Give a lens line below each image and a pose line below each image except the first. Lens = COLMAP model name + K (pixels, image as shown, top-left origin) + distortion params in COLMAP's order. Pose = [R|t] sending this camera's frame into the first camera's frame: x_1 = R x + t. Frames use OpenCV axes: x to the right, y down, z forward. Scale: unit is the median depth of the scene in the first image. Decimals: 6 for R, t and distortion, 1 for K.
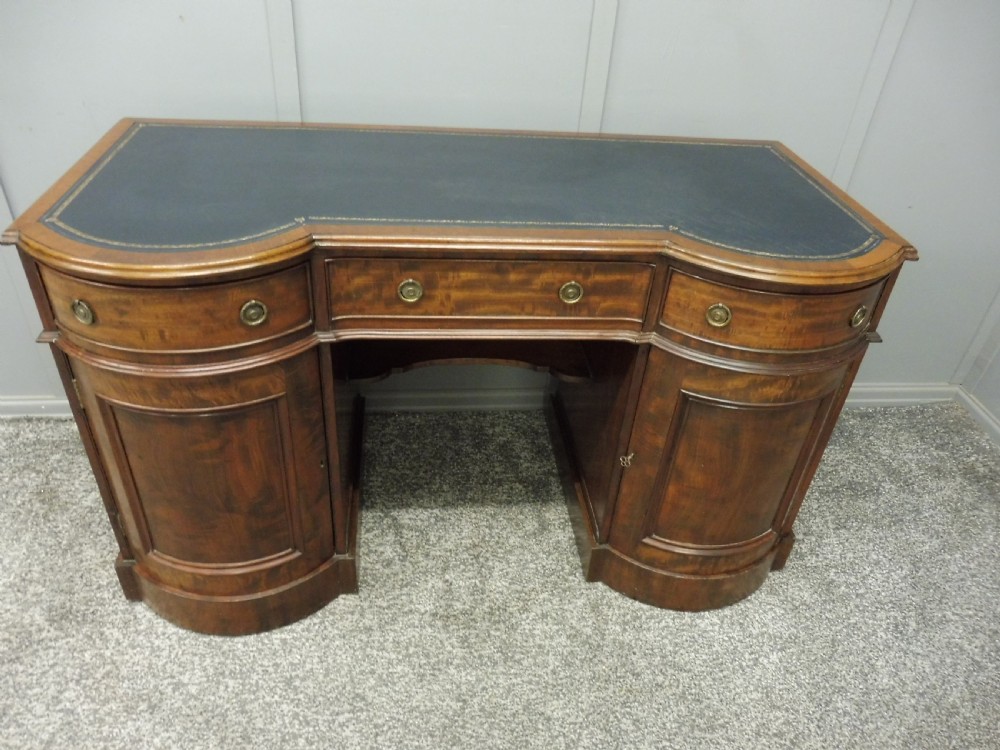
lens RADIAL K [[734.6, 0, 501.6], [0, 734.6, 371.7], [0, 0, 1]] dist [-0.053322, 0.019058]
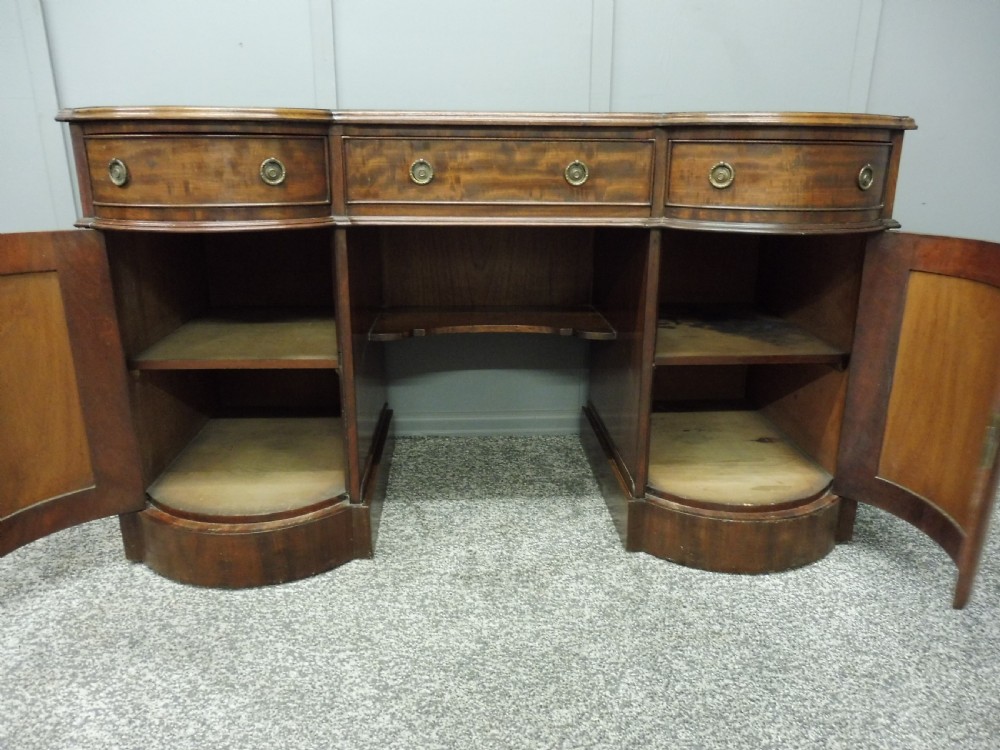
lens RADIAL K [[729.6, 0, 500.0], [0, 729.6, 375.0], [0, 0, 1]] dist [-0.055276, 0.022572]
pose [[0.996447, -0.045207, -0.071064, 0.041268], [0.020510, 0.948588, -0.315848, 0.424422], [0.081689, 0.313268, 0.946145, 0.094213]]
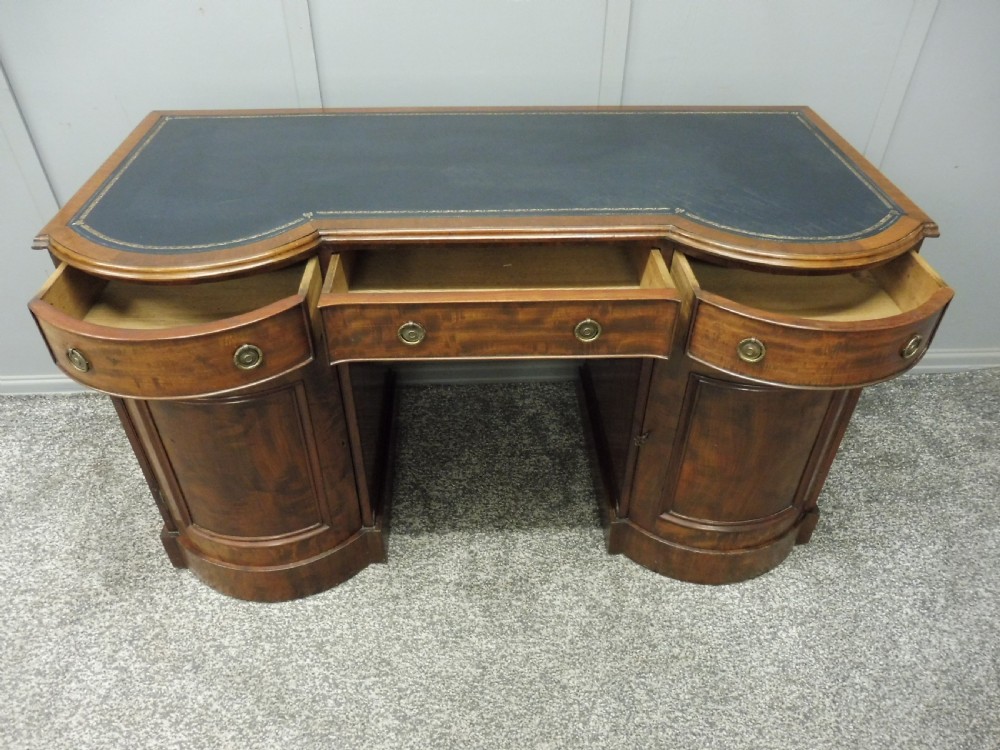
lens RADIAL K [[734.4, 0, 499.8], [0, 734.4, 370.2], [0, 0, 1]] dist [-0.049647, 0.011721]
pose [[0.996072, -0.009368, -0.088048, 0.067945], [0.014762, 0.998040, 0.060808, -0.038840], [0.087306, -0.061869, 0.994258, -0.015048]]
